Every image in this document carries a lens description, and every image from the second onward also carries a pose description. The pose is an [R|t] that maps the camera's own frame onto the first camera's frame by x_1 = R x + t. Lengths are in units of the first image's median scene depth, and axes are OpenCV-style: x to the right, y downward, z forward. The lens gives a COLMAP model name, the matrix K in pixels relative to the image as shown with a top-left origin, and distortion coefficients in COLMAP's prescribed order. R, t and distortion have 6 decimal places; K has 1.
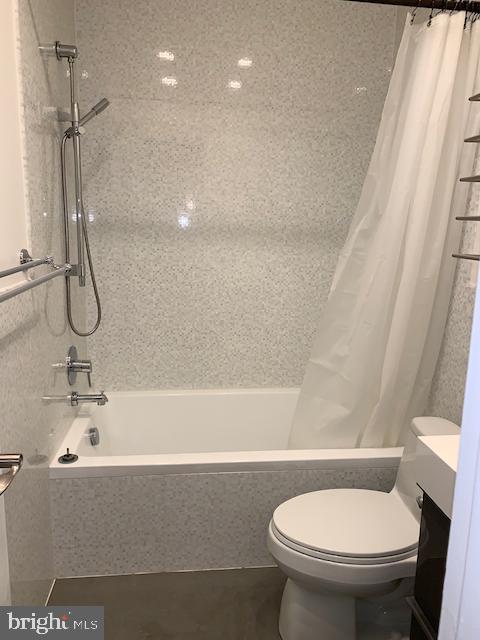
lens RADIAL K [[475.6, 0, 240.0], [0, 475.6, 320.0], [0, 0, 1]] dist [0.076737, -0.191075]
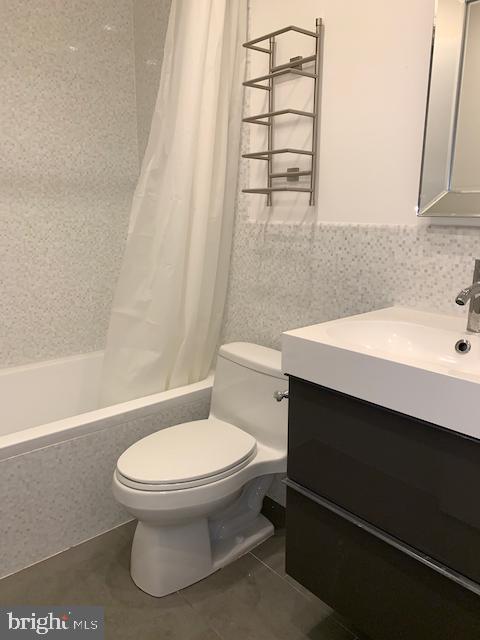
lens RADIAL K [[474.6, 0, 240.7], [0, 474.6, 328.9], [0, 0, 1]] dist [0.003051, -0.021608]
pose [[0.811863, -0.146540, 0.565159, -0.188623], [0.119502, 0.989204, 0.084823, 0.072159], [-0.571488, -0.001326, 0.820610, 0.079386]]
